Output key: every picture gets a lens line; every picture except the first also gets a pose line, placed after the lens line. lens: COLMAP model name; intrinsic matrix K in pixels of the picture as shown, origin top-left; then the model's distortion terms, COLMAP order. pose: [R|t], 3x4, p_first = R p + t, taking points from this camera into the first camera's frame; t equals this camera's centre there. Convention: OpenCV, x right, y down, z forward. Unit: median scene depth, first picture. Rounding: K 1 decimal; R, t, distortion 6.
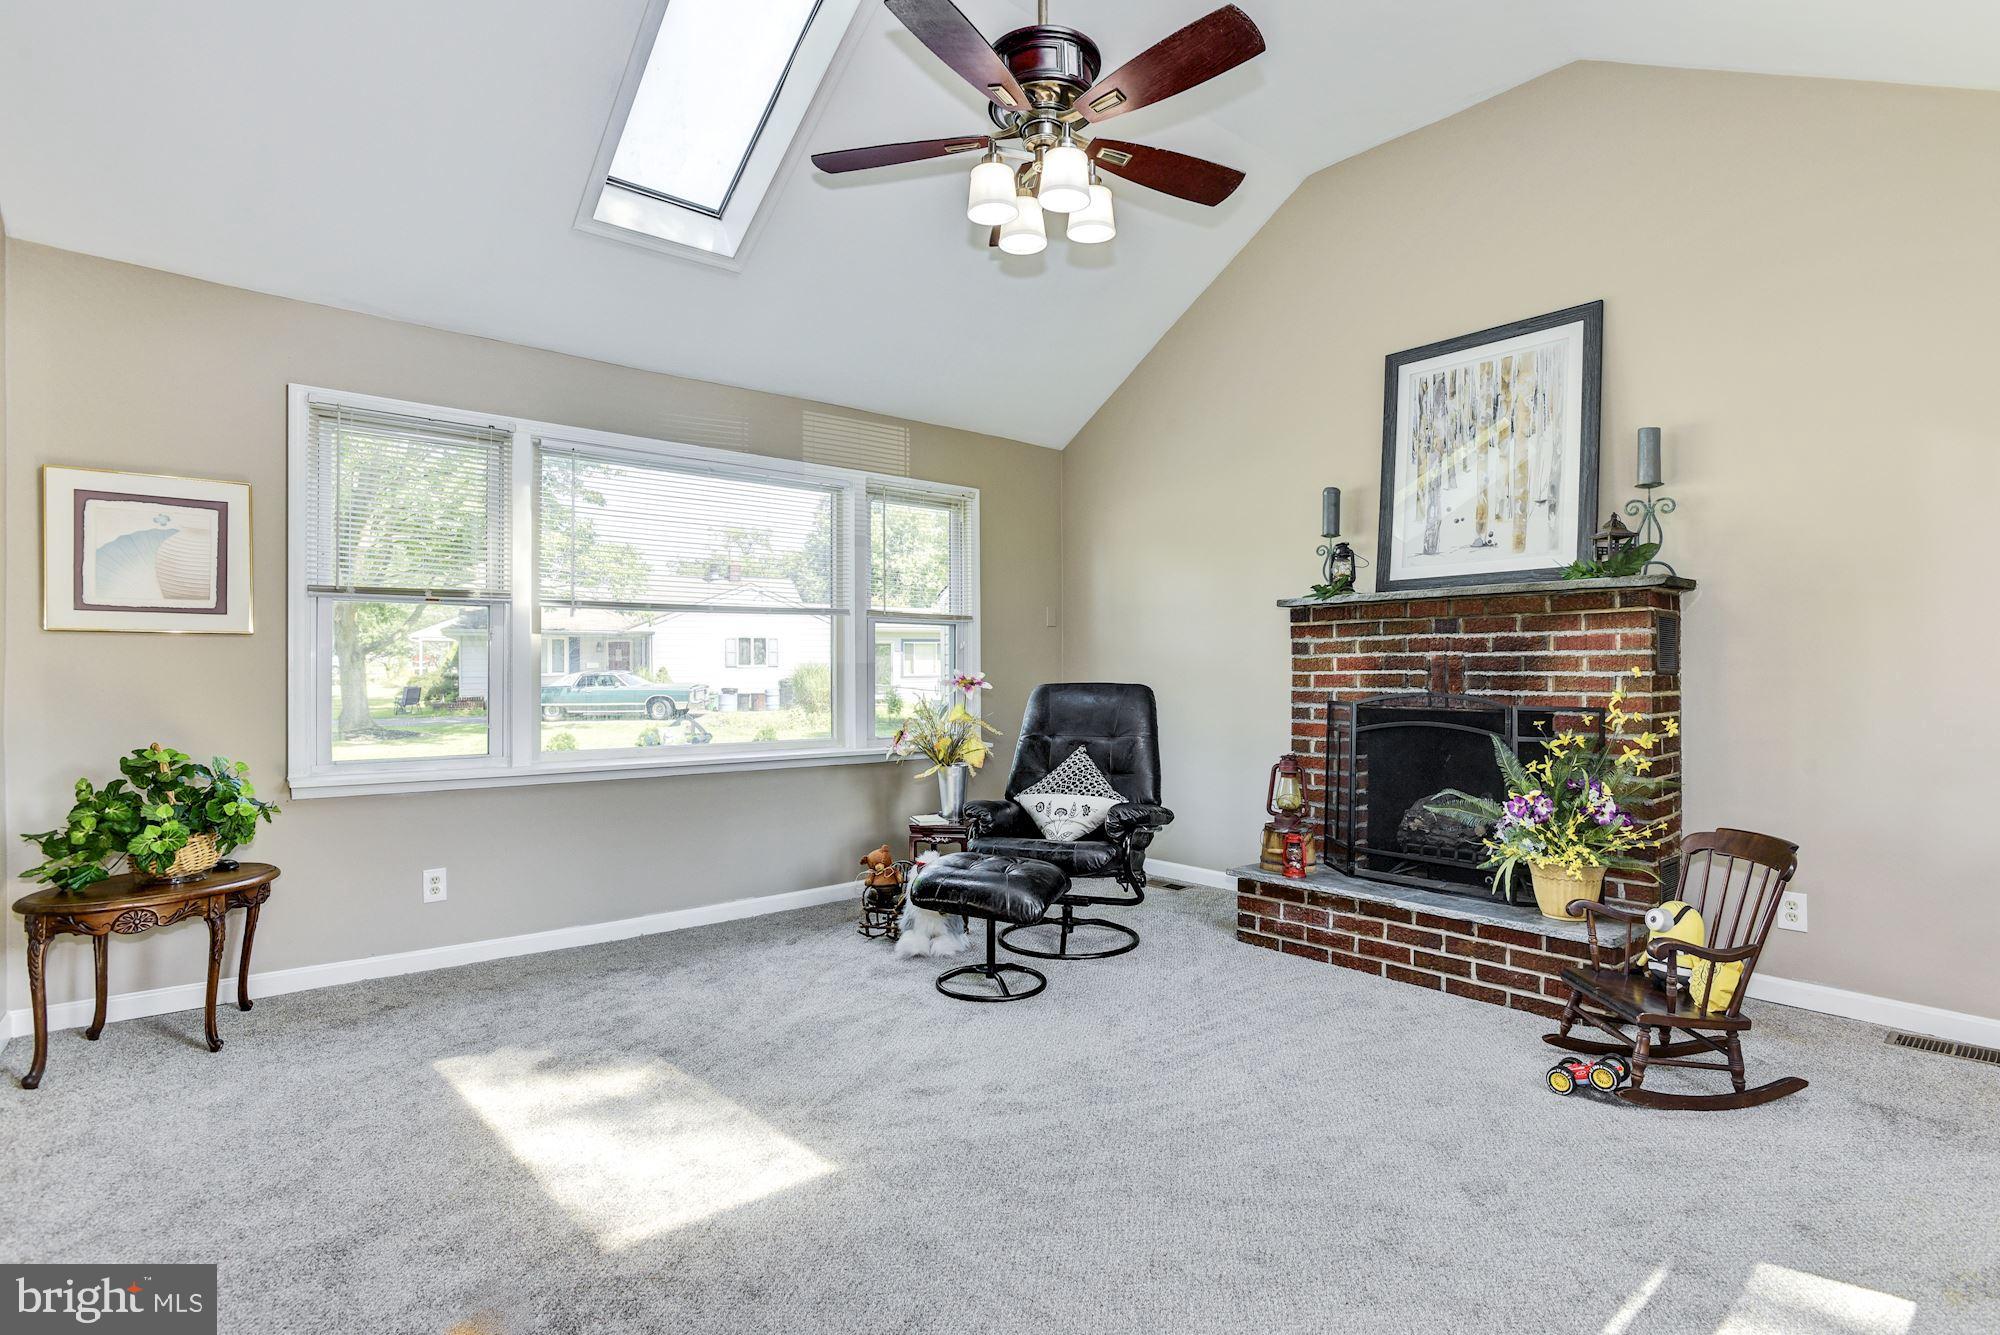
lens RADIAL K [[1020.9, 0, 930.4], [0, 1020.9, 635.7], [0, 0, 1]] dist [-0.024754, 0.000261]
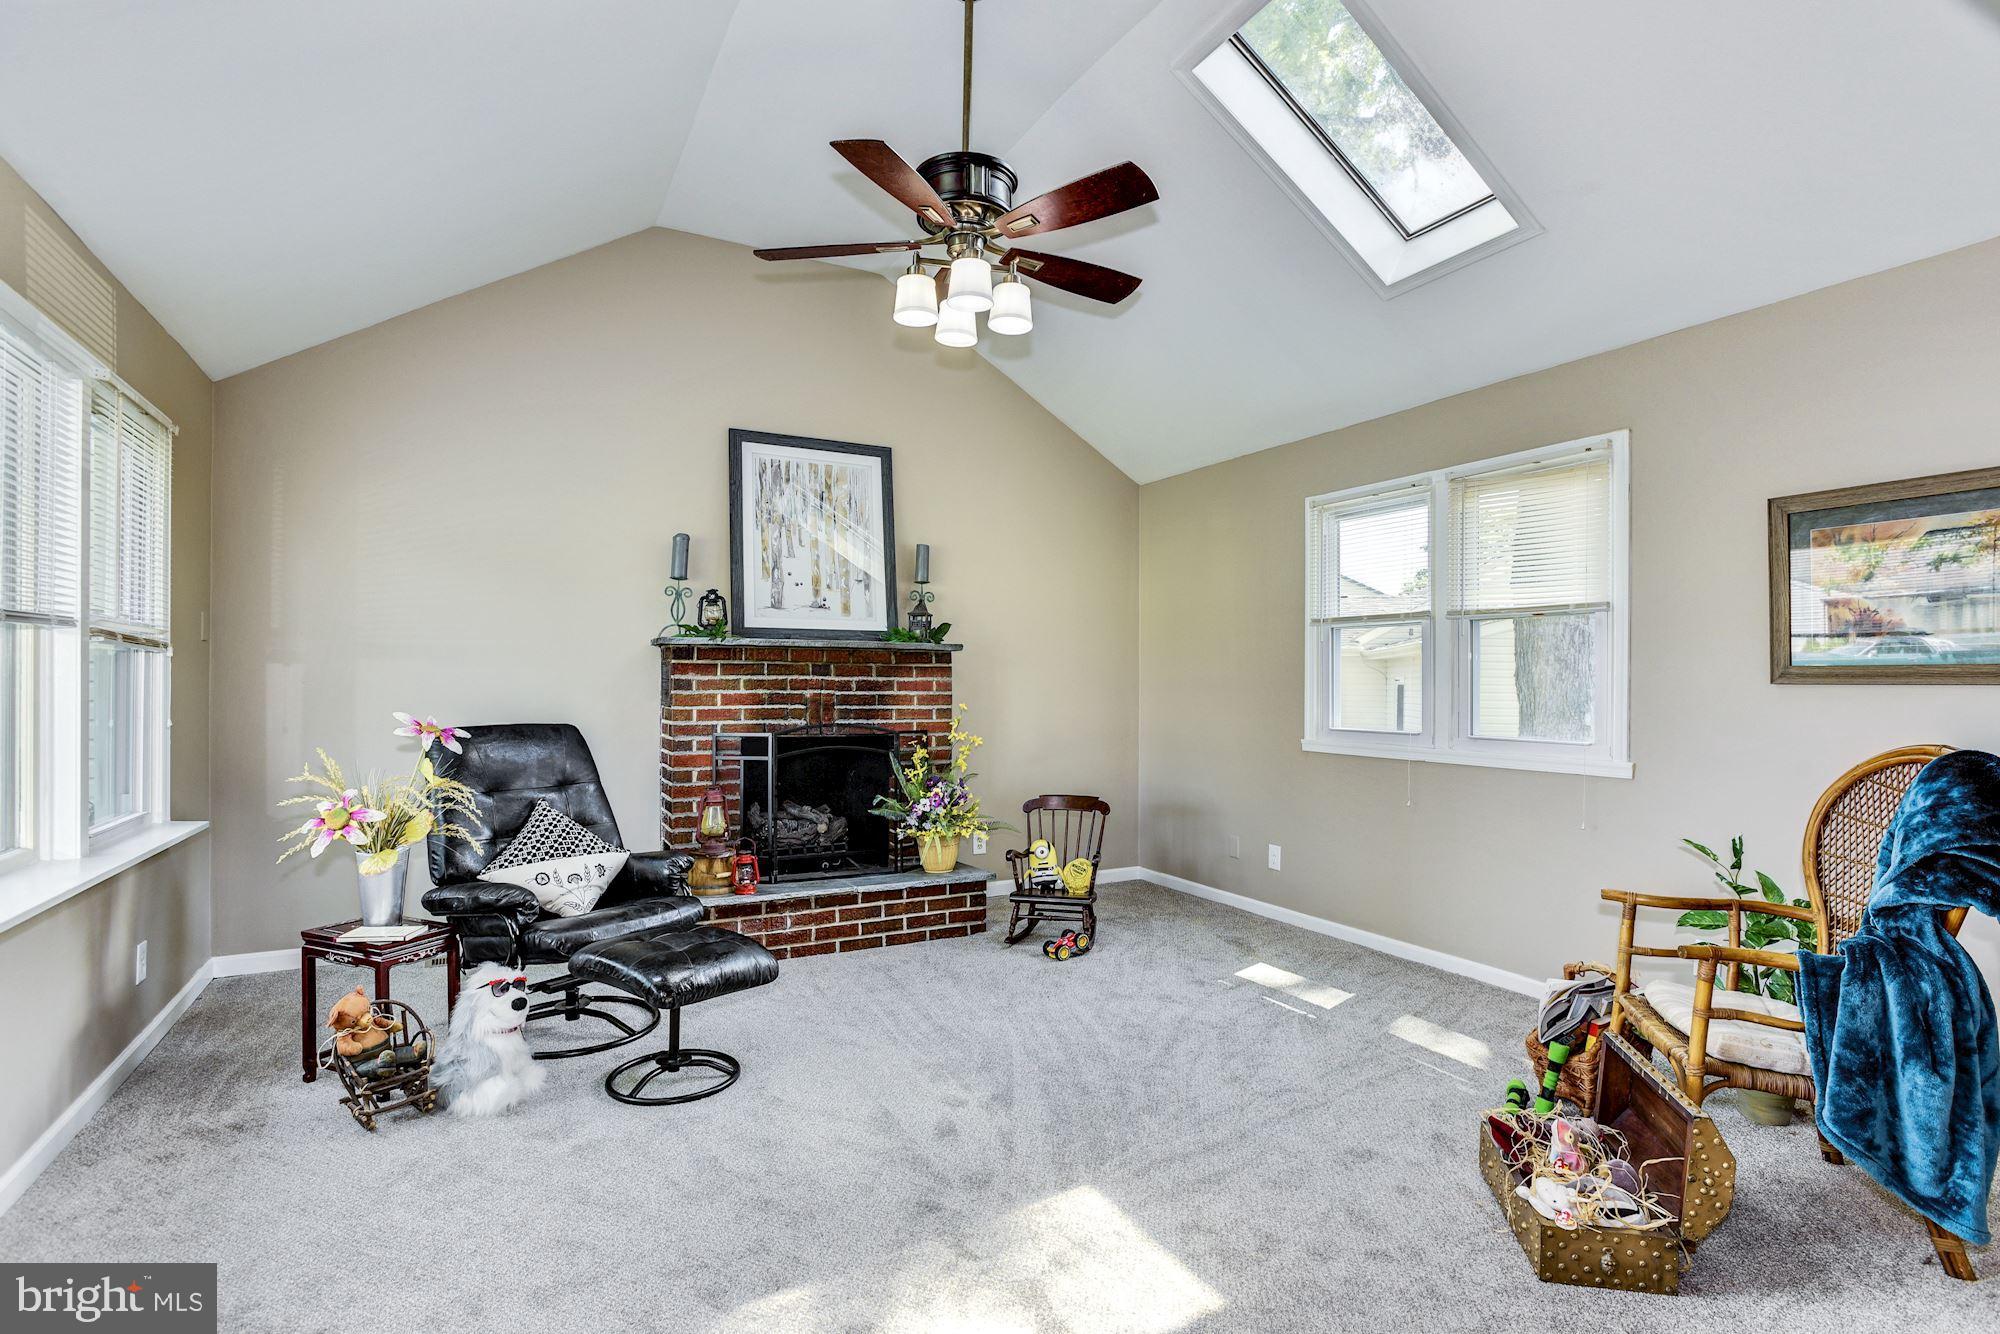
lens RADIAL K [[1058.9, 0, 1043.9], [0, 1058.9, 635.8], [0, 0, 1]] dist [-0.049402, 0.000067]
pose [[0.109625, 0.040573, 0.993145, -0.780822], [-0.042462, 0.998446, -0.036102, -0.016616], [-0.993066, -0.038214, 0.111178, 0.579574]]
